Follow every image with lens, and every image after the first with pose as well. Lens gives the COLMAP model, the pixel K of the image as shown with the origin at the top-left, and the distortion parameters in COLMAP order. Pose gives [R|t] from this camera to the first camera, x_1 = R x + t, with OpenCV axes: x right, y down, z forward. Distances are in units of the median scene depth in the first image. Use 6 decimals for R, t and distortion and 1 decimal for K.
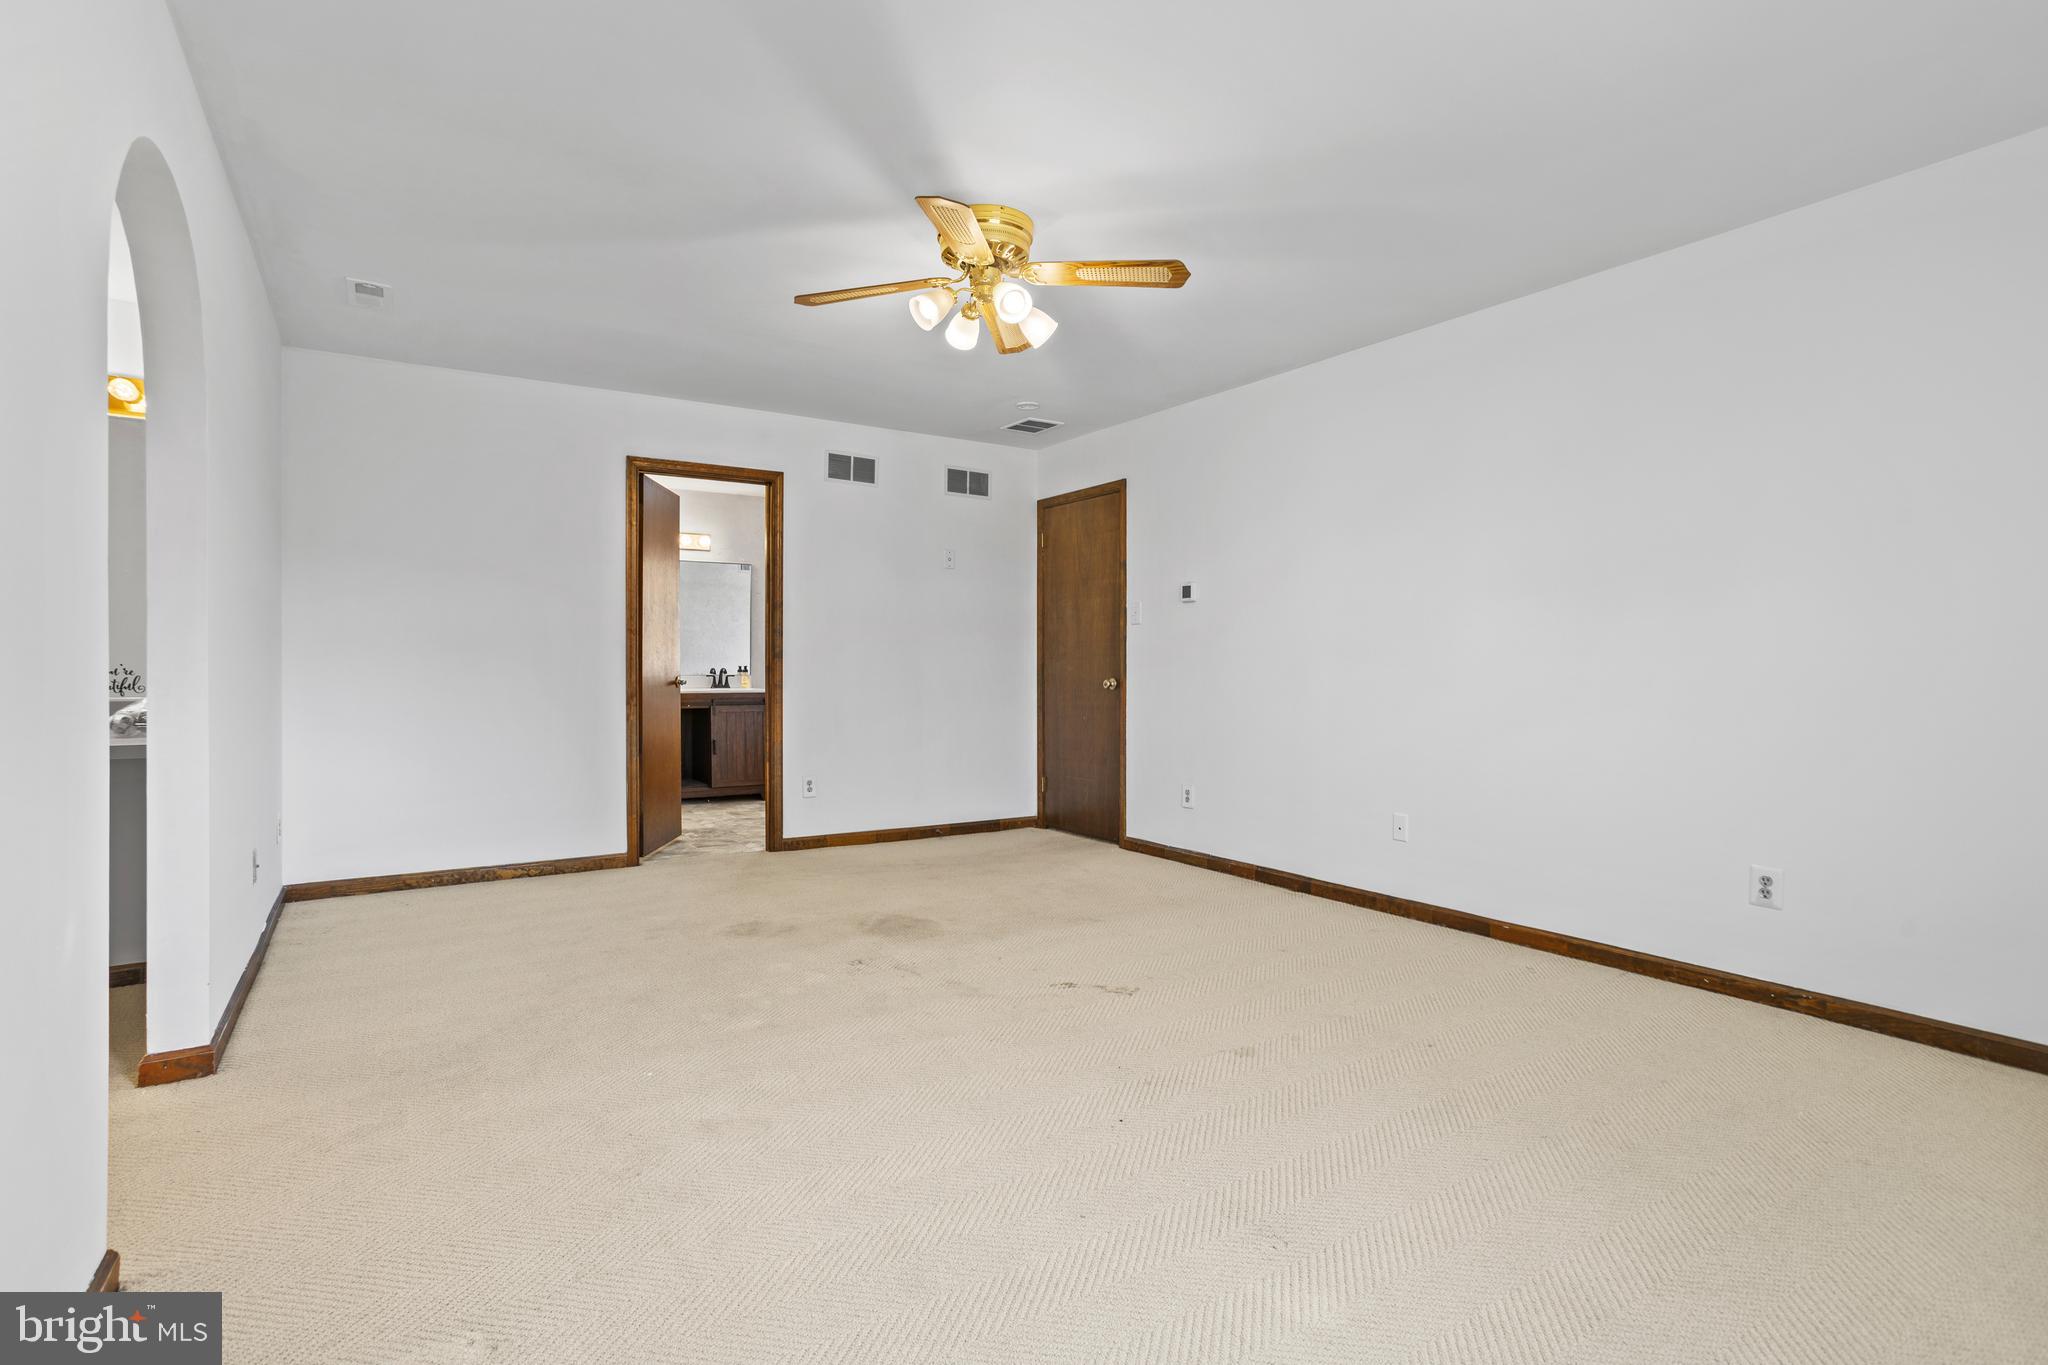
lens RADIAL K [[1011.4, 0, 1020.5], [0, 1011.4, 636.1], [0, 0, 1]] dist [-0.053967, 0.034791]
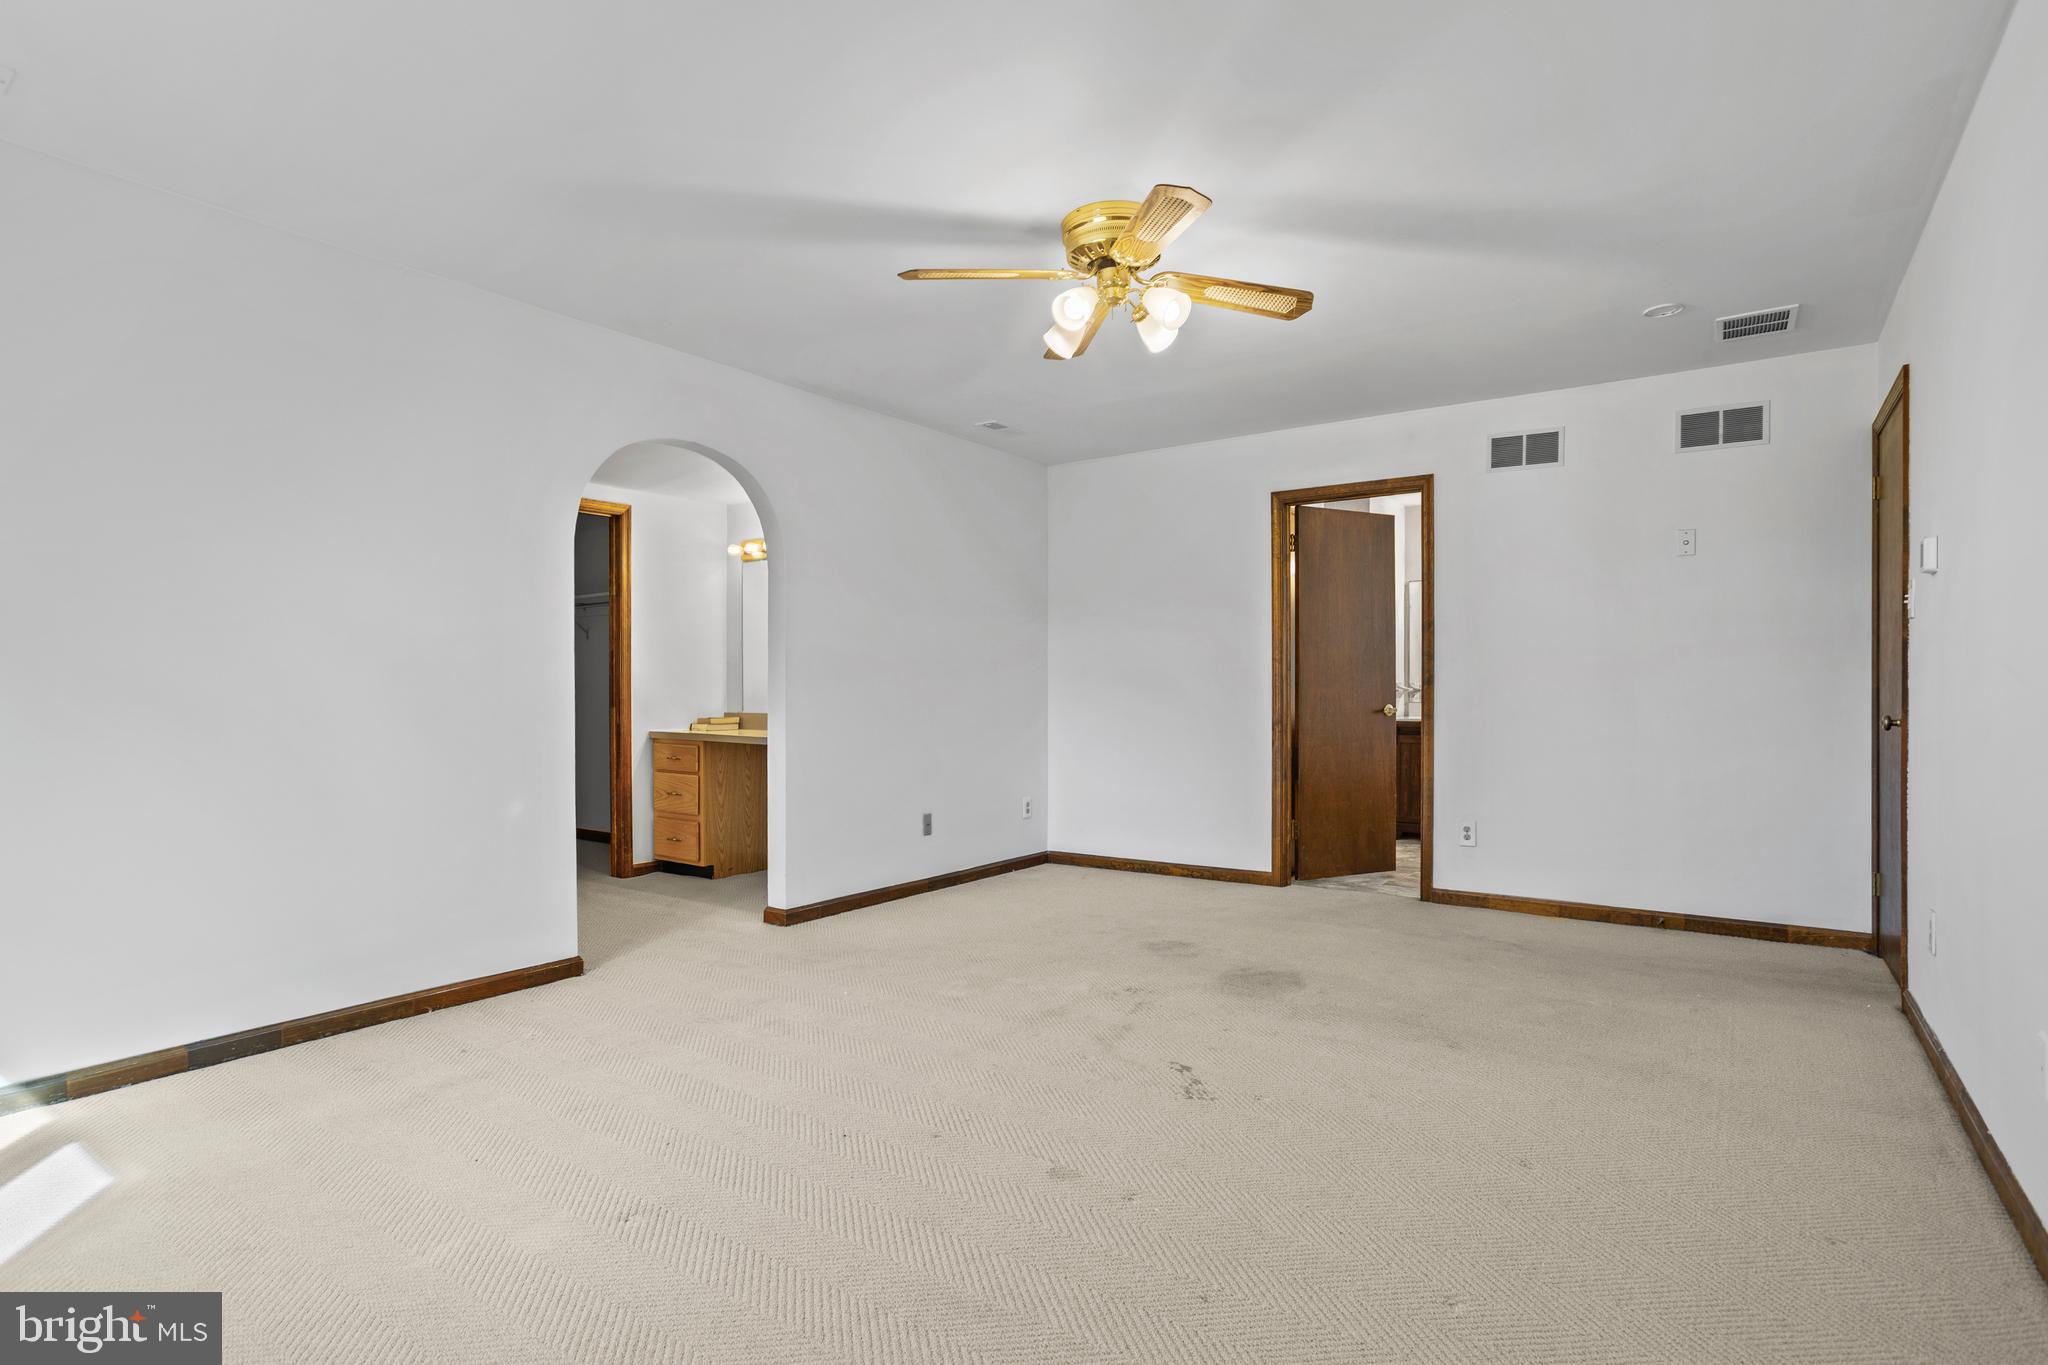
lens RADIAL K [[1054.1, 0, 1011.0], [0, 1054.1, 649.9], [0, 0, 1]] dist [-0.064078, 0.042217]
pose [[0.352816, -0.041612, -0.934767, 0.494318], [0.028862, 0.999019, -0.033579, 0.012093], [0.935248, -0.015133, 0.353671, 0.332444]]
